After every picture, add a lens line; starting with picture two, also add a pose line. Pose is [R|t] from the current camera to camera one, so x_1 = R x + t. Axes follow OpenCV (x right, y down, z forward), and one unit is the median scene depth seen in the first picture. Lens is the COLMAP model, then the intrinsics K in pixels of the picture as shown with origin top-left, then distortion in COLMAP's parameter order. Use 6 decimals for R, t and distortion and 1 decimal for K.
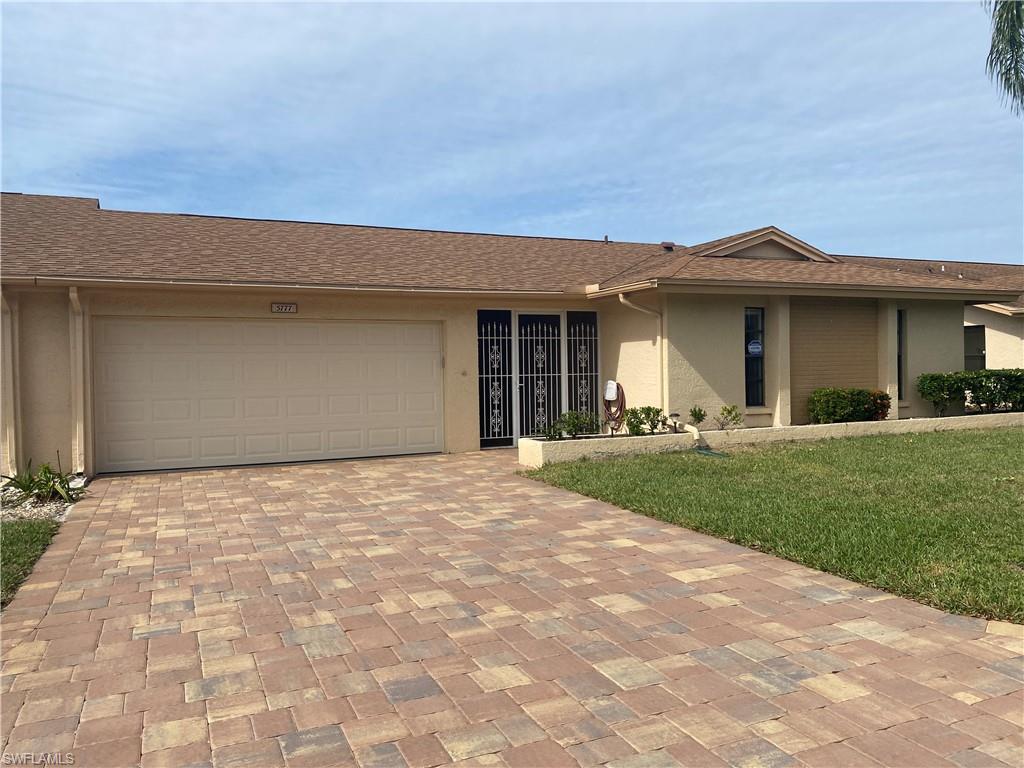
lens RADIAL K [[776.8, 0, 512.0], [0, 776.8, 384.0], [0, 0, 1]] dist [0.009682, 0.002508]
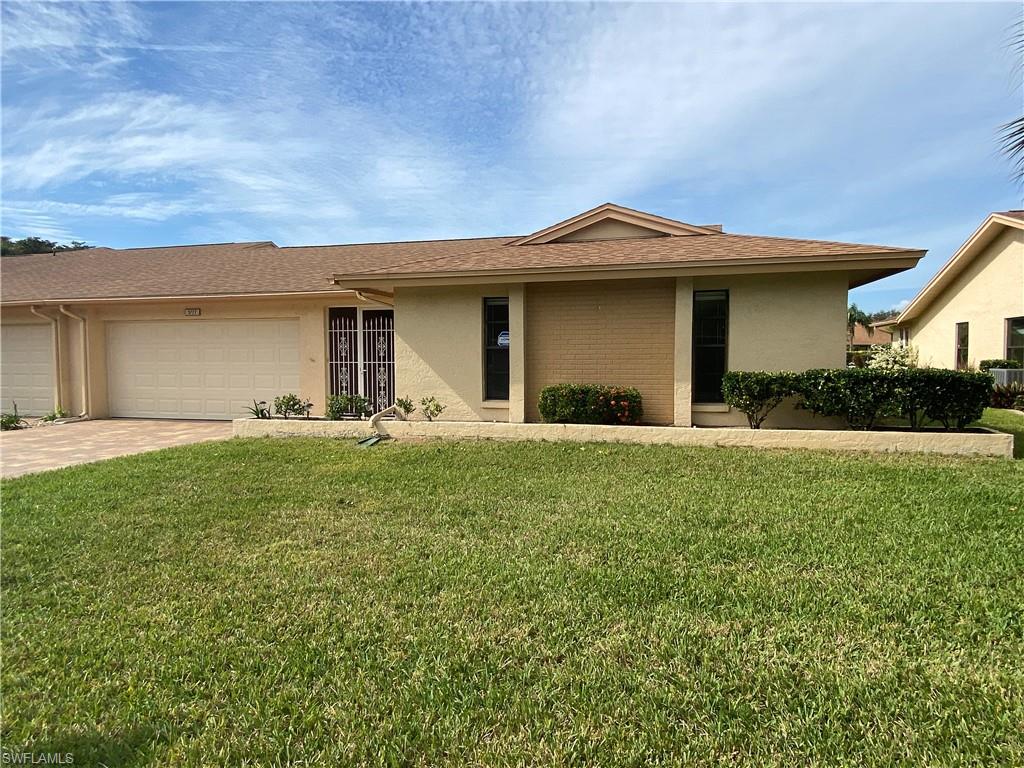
lens RADIAL K [[622.3, 0, 512.0], [0, 622.3, 384.0], [0, 0, 1]] dist [-0.023654, -0.001694]
pose [[0.790468, 0.042203, -0.611048, 0.777556], [-0.024339, 0.999000, 0.037513, -0.019629], [0.612020, -0.014780, 0.790704, 0.402804]]
